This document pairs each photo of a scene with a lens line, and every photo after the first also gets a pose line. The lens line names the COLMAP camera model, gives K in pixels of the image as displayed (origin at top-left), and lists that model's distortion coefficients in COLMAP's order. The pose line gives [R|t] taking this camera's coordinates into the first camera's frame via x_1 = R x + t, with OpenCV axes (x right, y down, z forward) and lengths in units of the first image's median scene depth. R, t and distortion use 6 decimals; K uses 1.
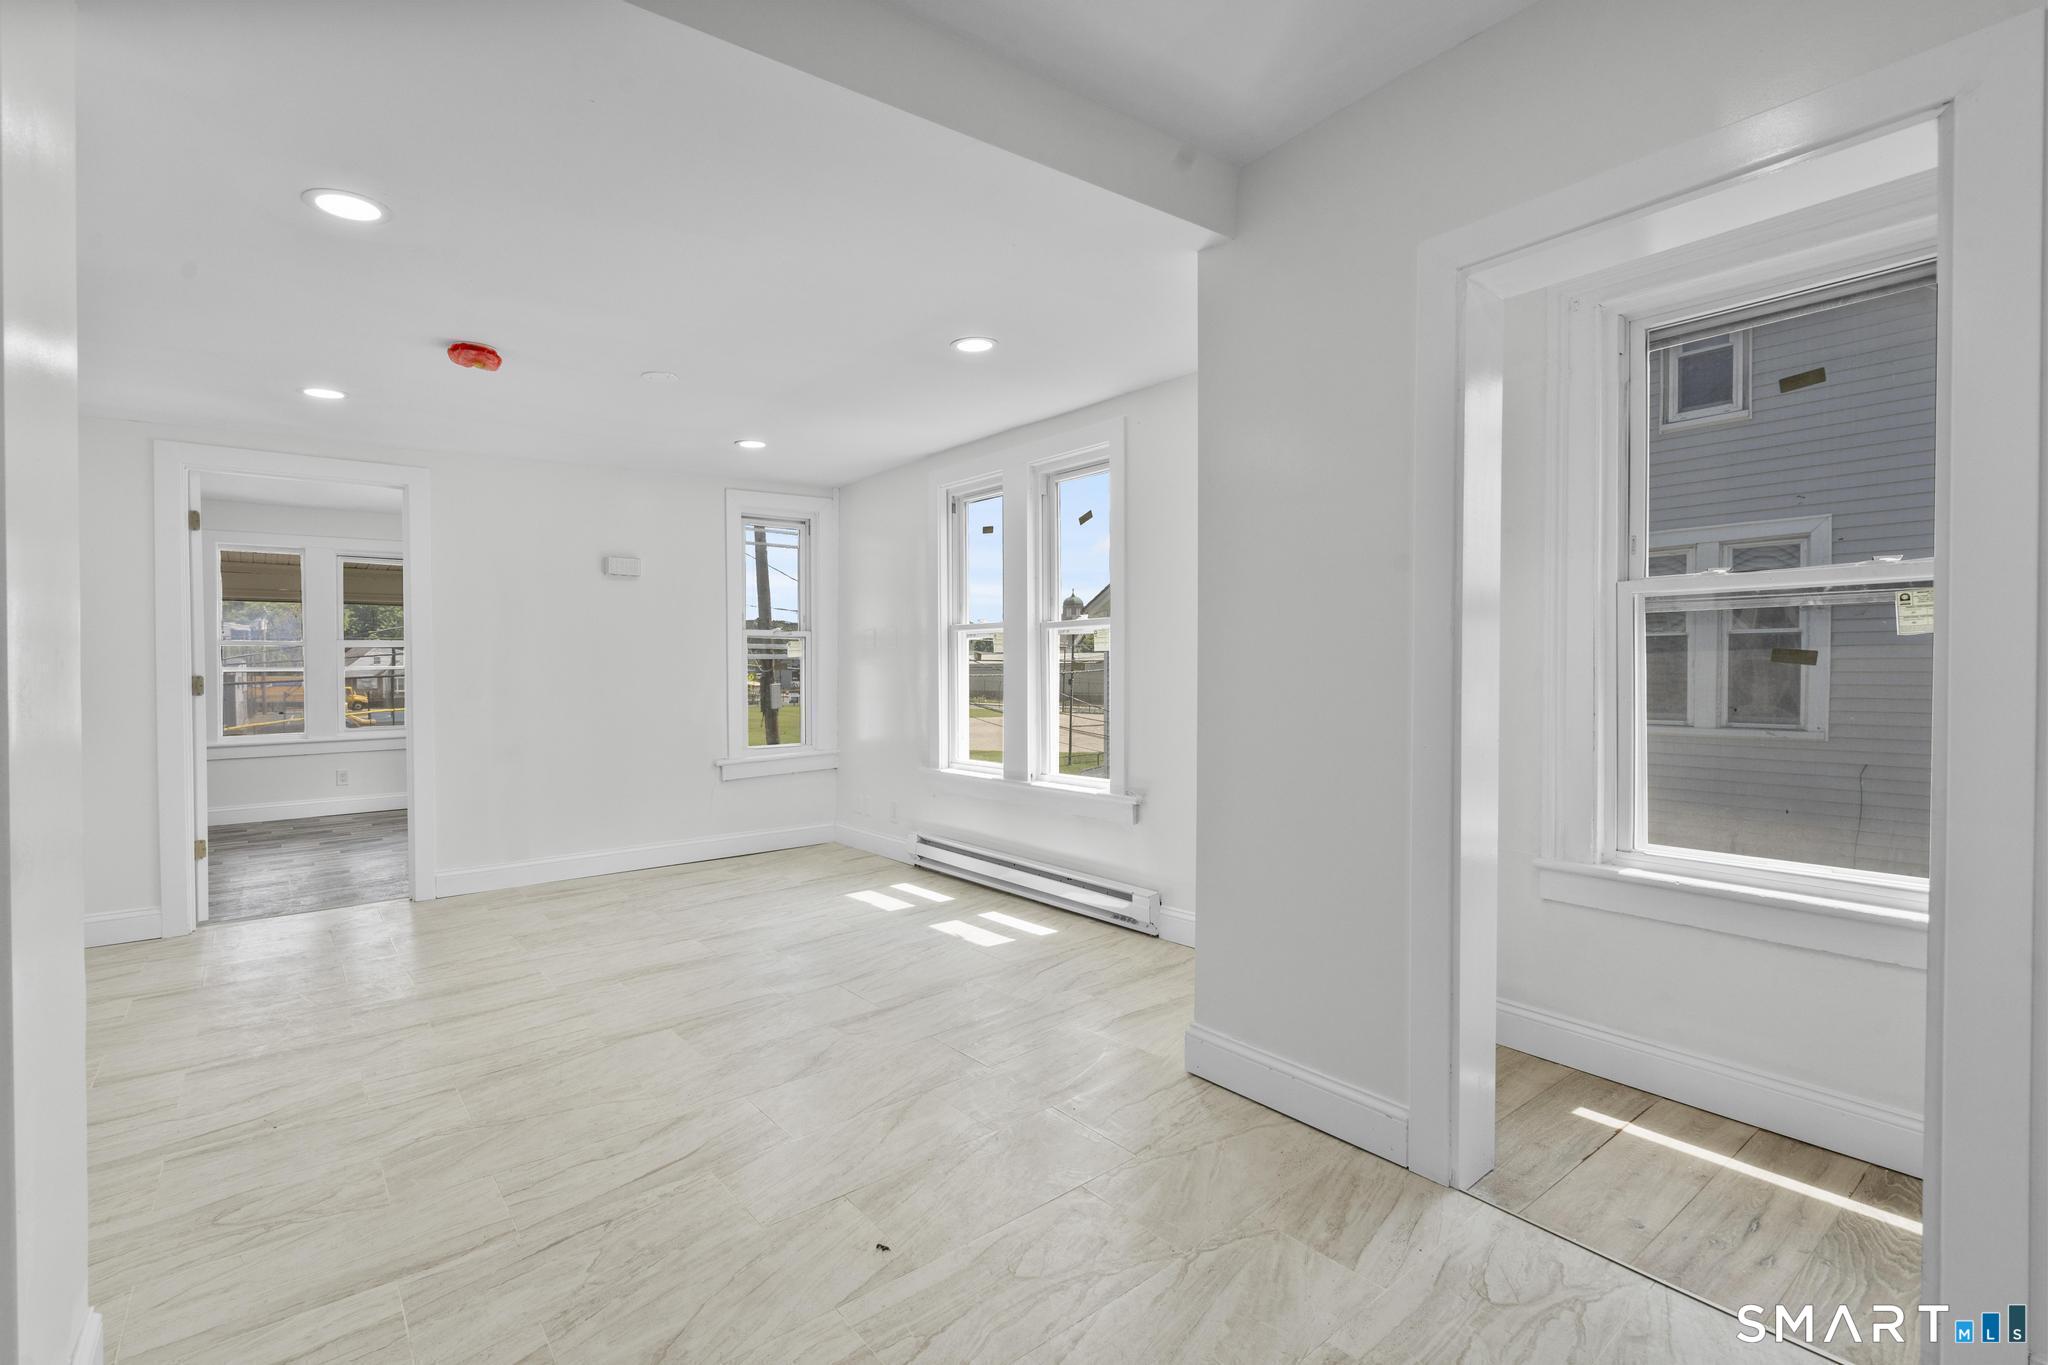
lens RADIAL K [[926.4, 0, 1008.7], [0, 926.4, 680.4], [0, 0, 1]] dist [-0.009770, 0.005317]
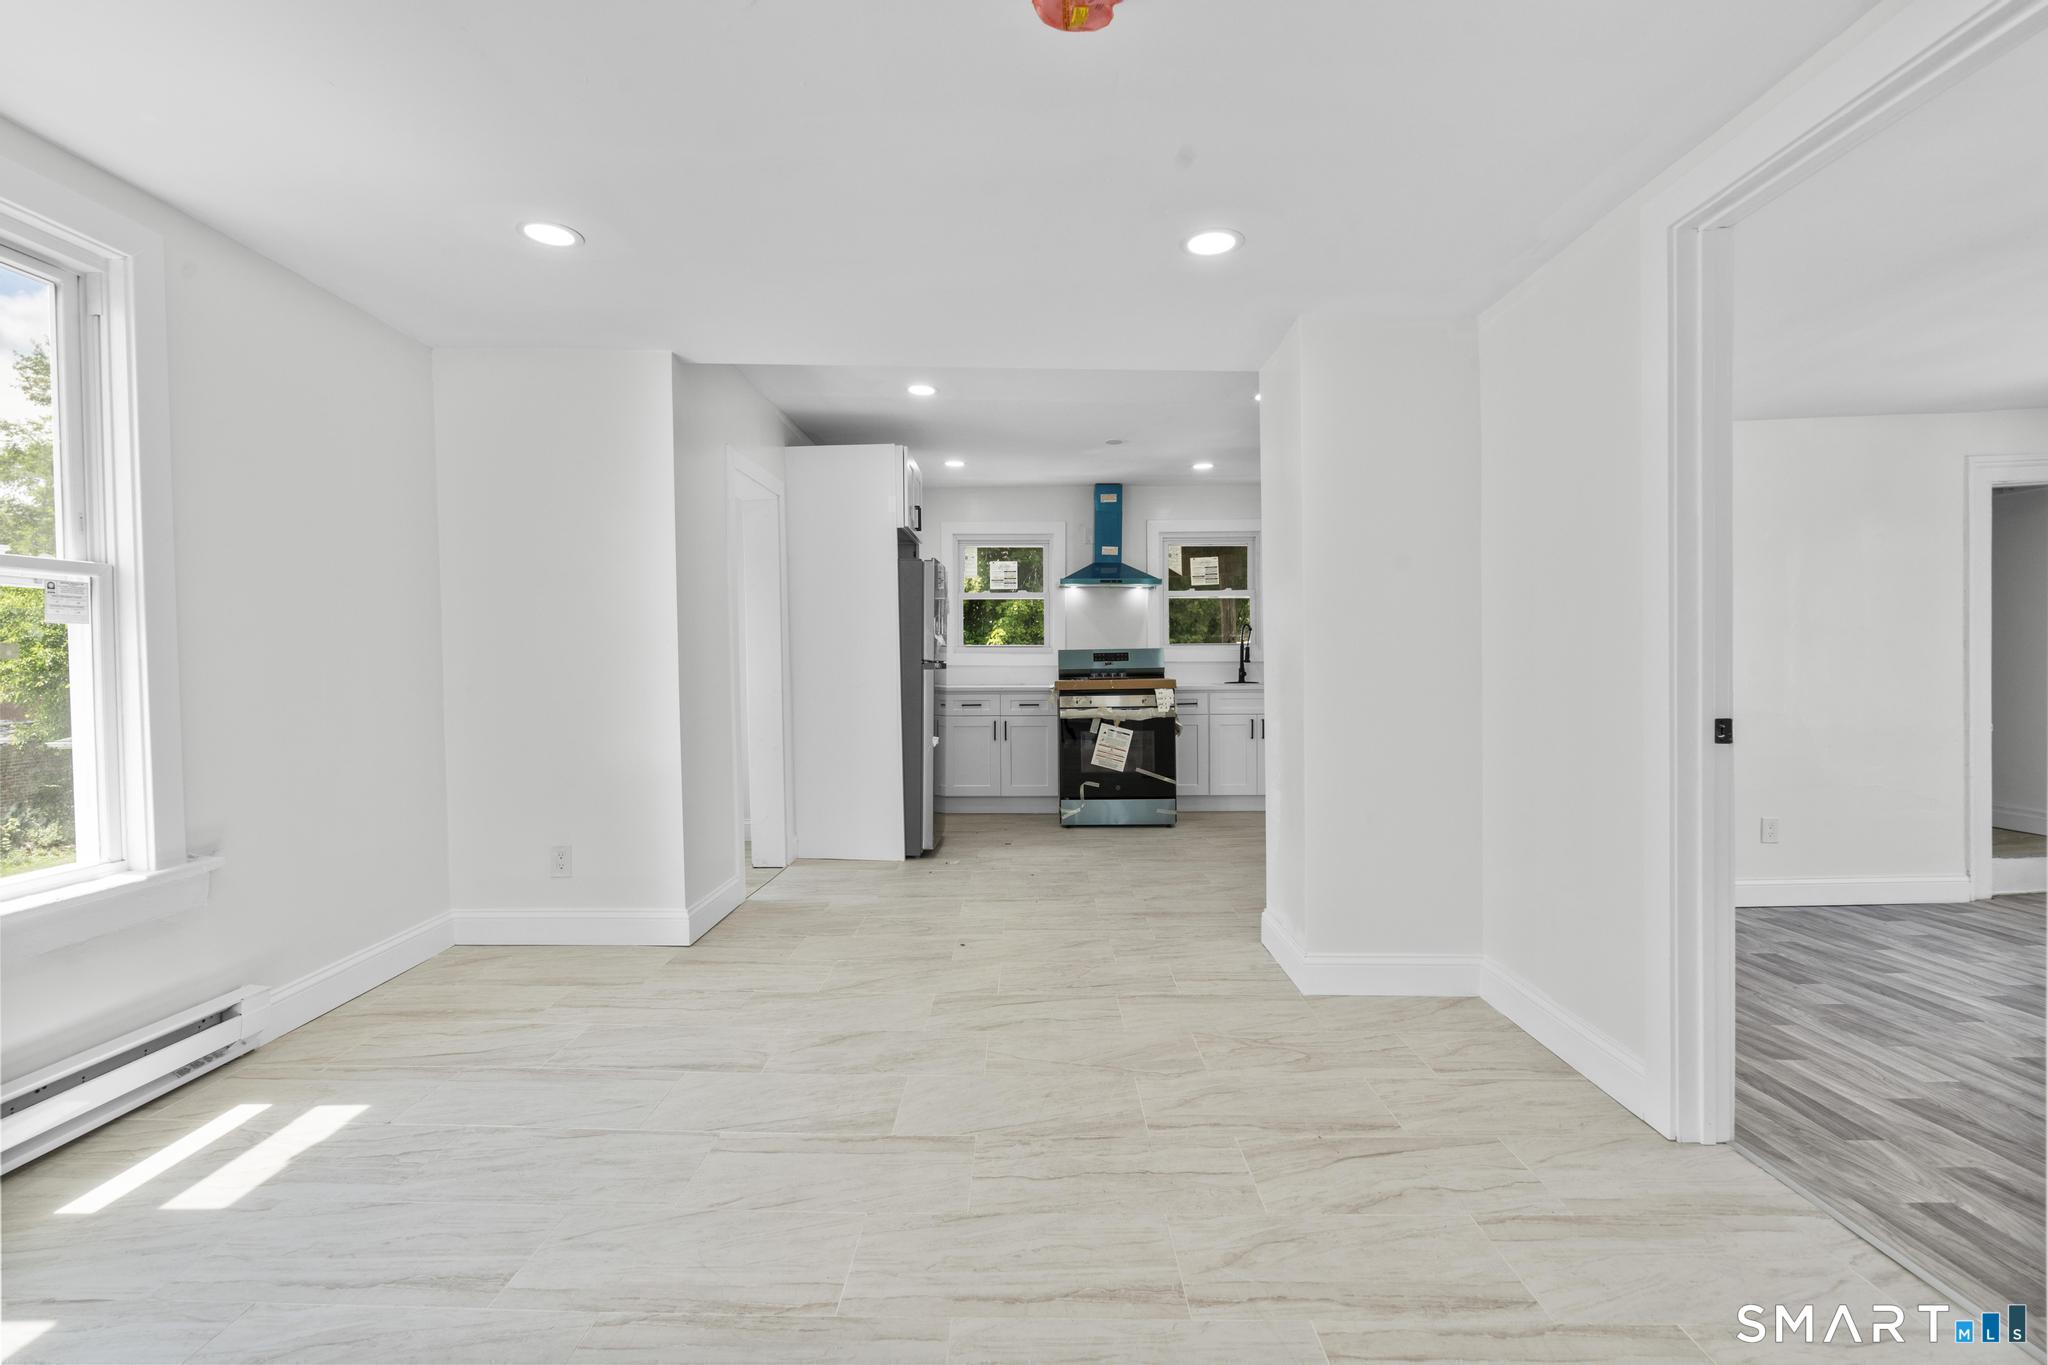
lens RADIAL K [[926.4, 0, 1008.7], [0, 926.4, 680.4], [0, 0, 1]] dist [-0.009770, 0.005317]
pose [[-0.764262, 0.001061, 0.644905, -0.817452], [0.025344, 0.999276, 0.028389, 0.000007], [-0.644408, 0.038041, -0.763735, 1.335179]]
